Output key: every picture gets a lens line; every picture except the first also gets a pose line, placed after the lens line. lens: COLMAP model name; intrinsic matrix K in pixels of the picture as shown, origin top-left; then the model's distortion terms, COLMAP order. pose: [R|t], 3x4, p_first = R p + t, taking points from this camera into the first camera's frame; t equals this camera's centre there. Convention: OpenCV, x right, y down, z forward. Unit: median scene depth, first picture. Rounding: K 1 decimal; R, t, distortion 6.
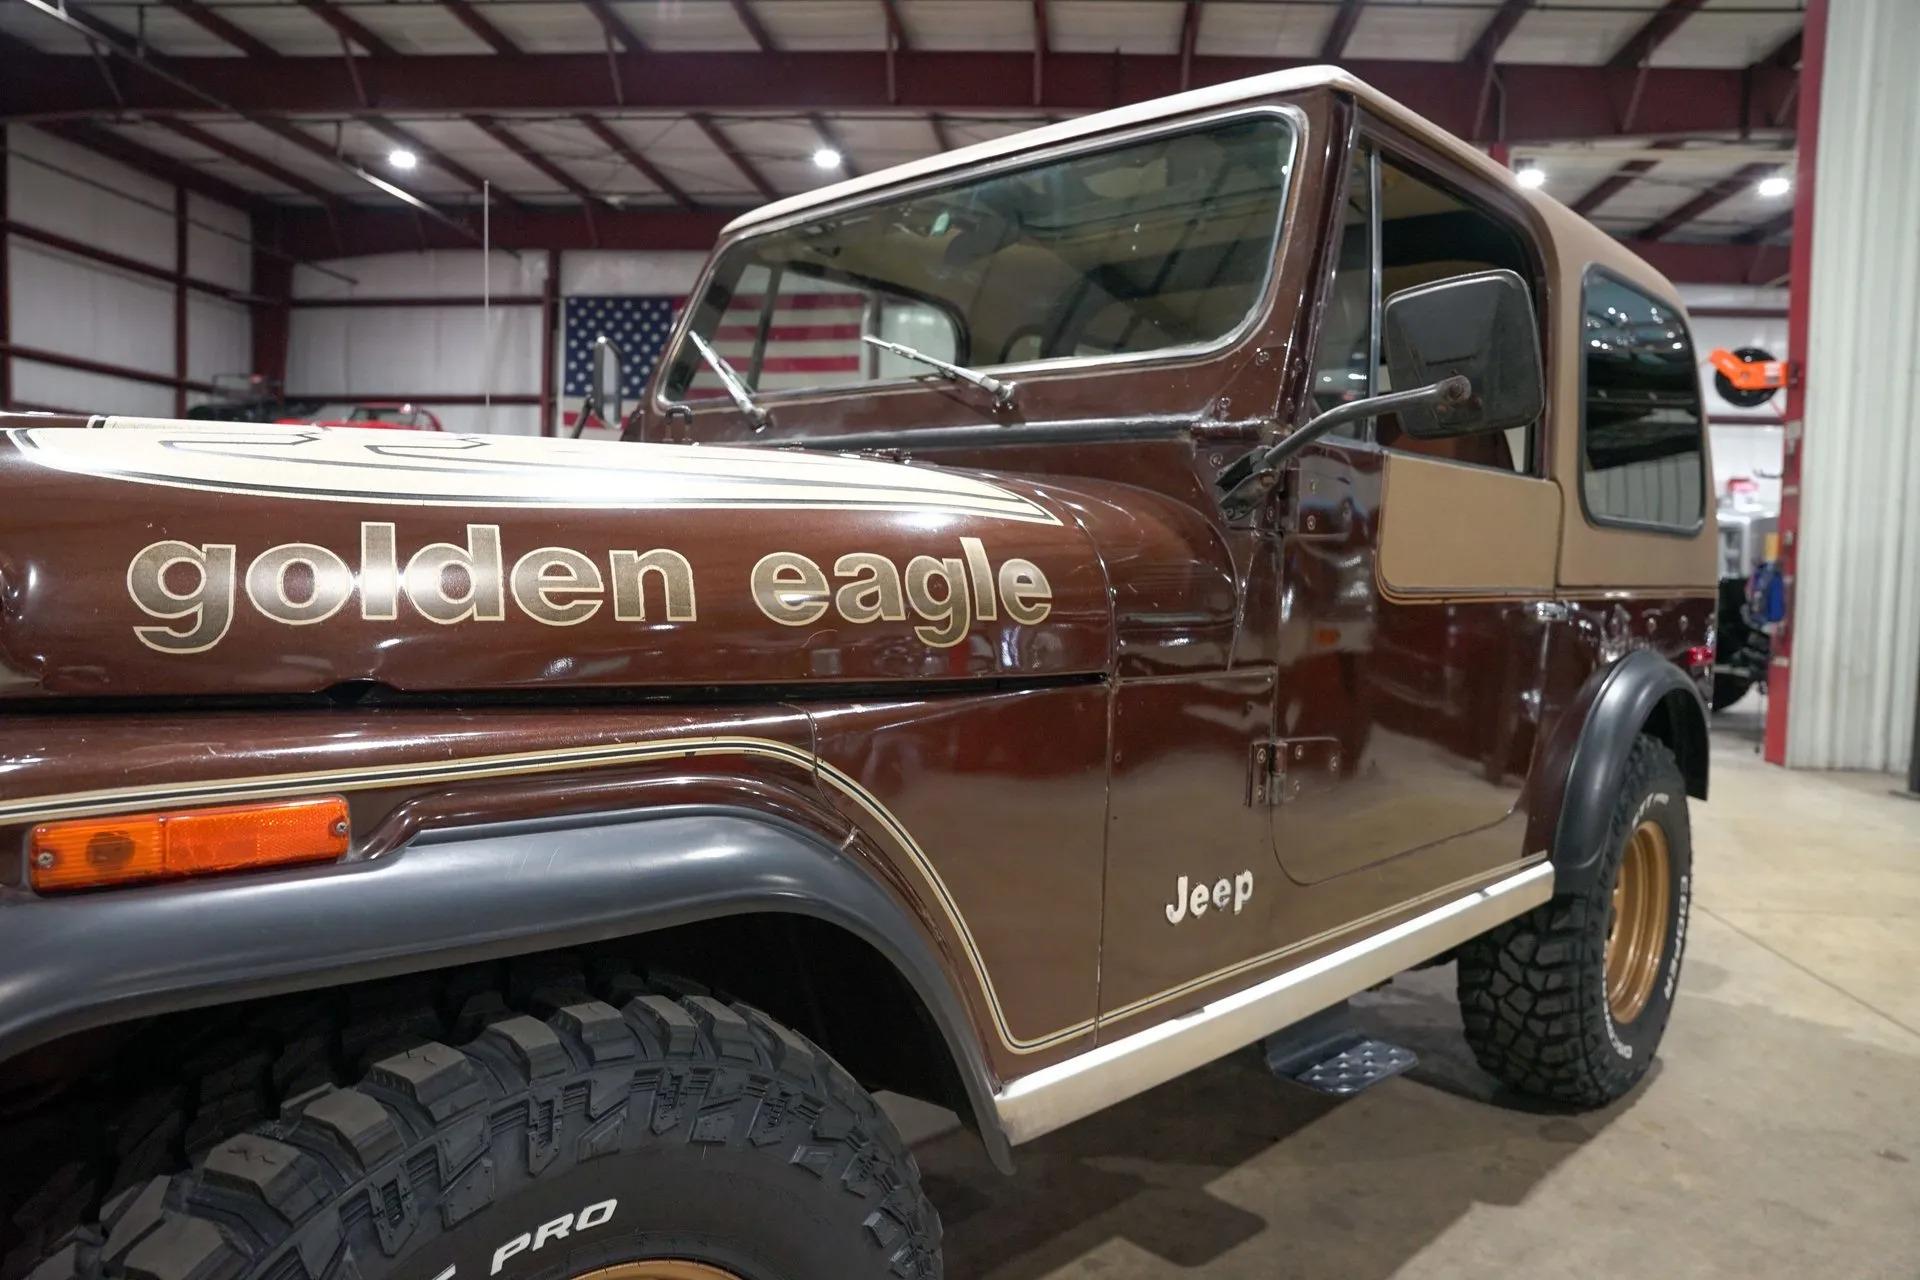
lens RADIAL K [[1316.9, 0, 968.3], [0, 1316.9, 639.1], [0, 0, 1]] dist [-0.144518, 0.115393]
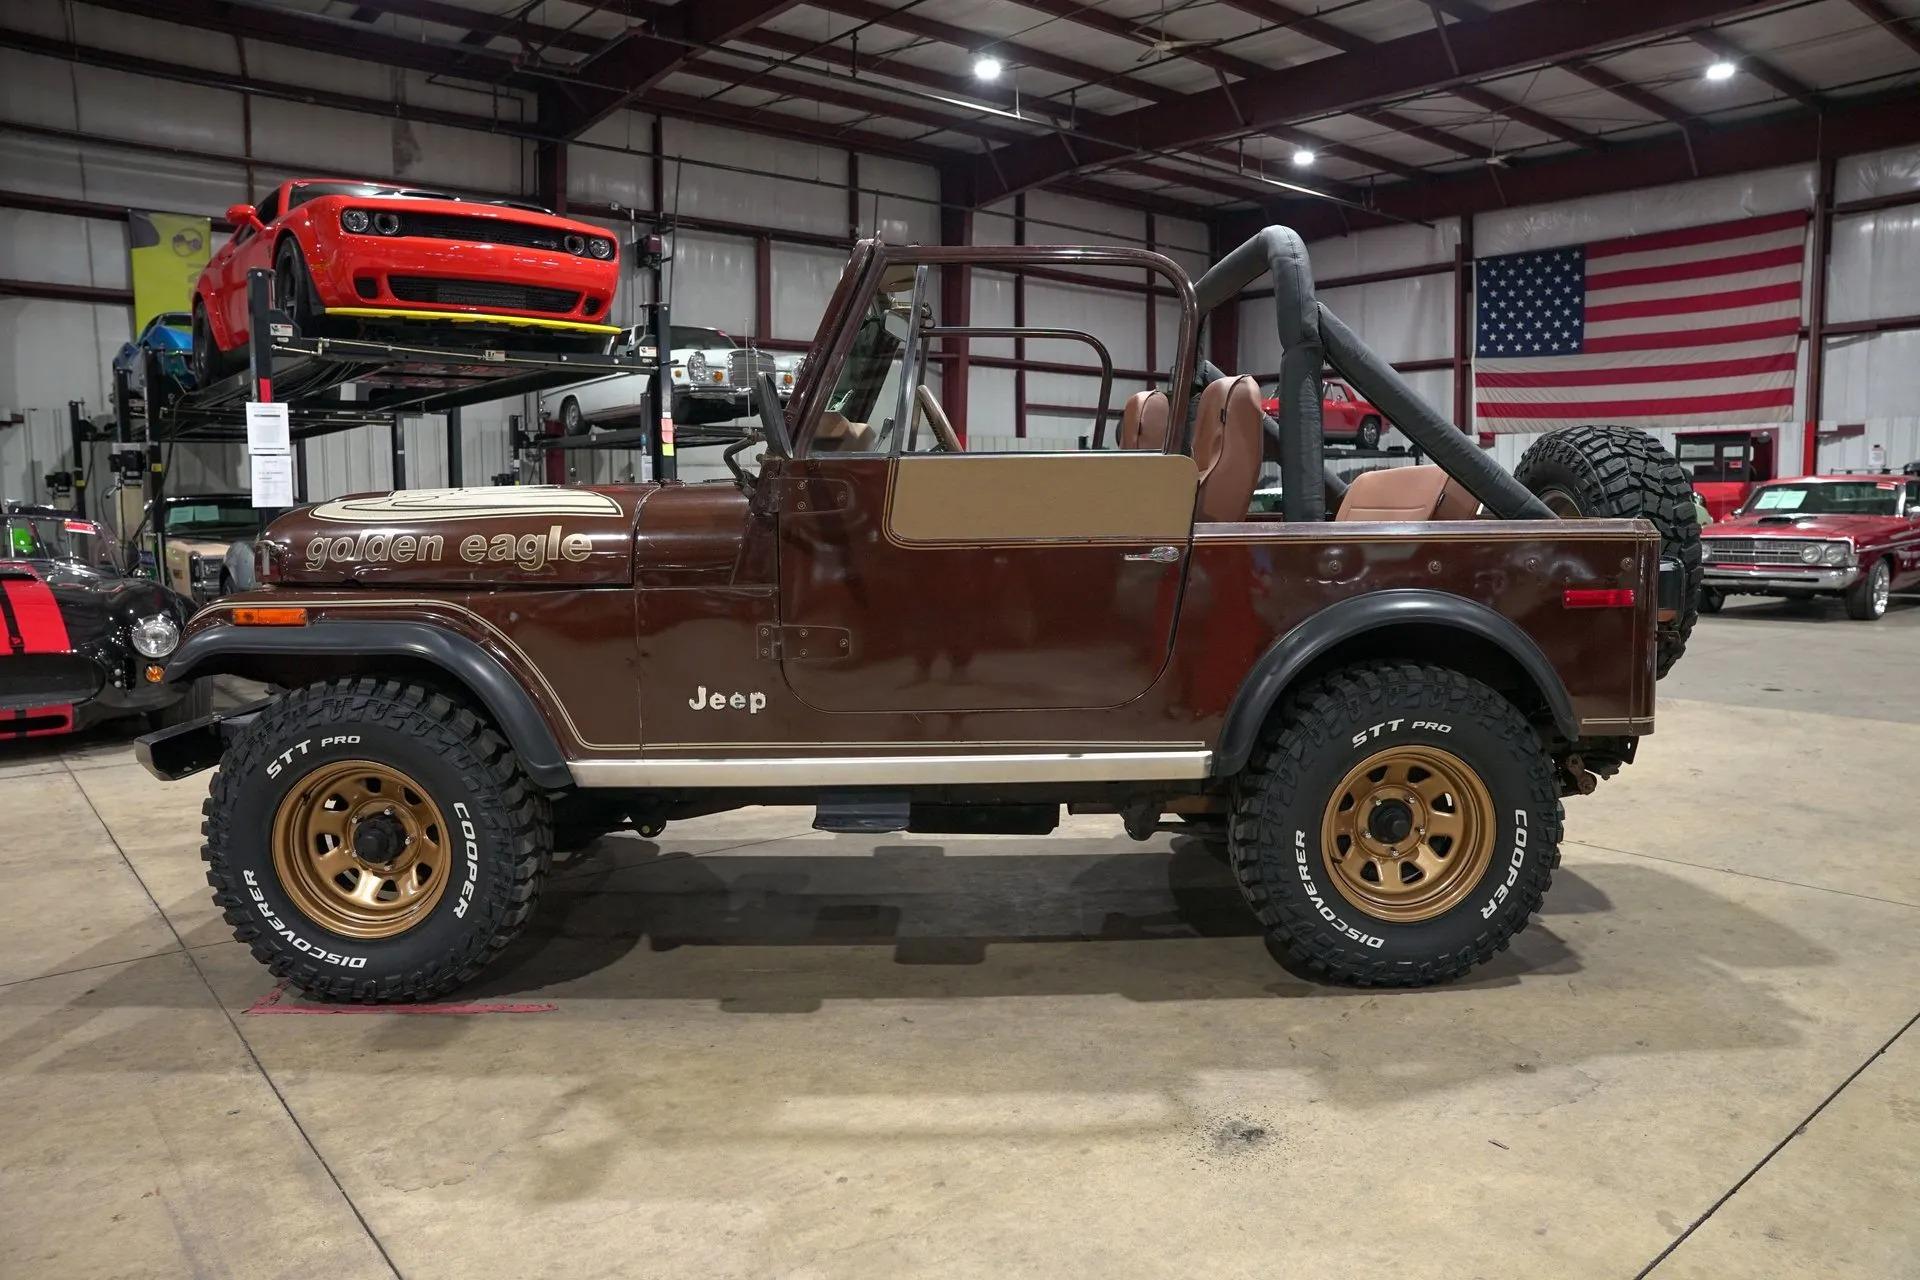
lens RADIAL K [[1316.9, 0, 968.3], [0, 1316.9, 639.1], [0, 0, 1]] dist [-0.144518, 0.115393]
pose [[0.721334, 0.036478, -0.691626, 0.134427], [-0.014522, 0.999189, 0.037553, 0.001896], [0.692435, -0.017044, 0.721279, -0.012261]]
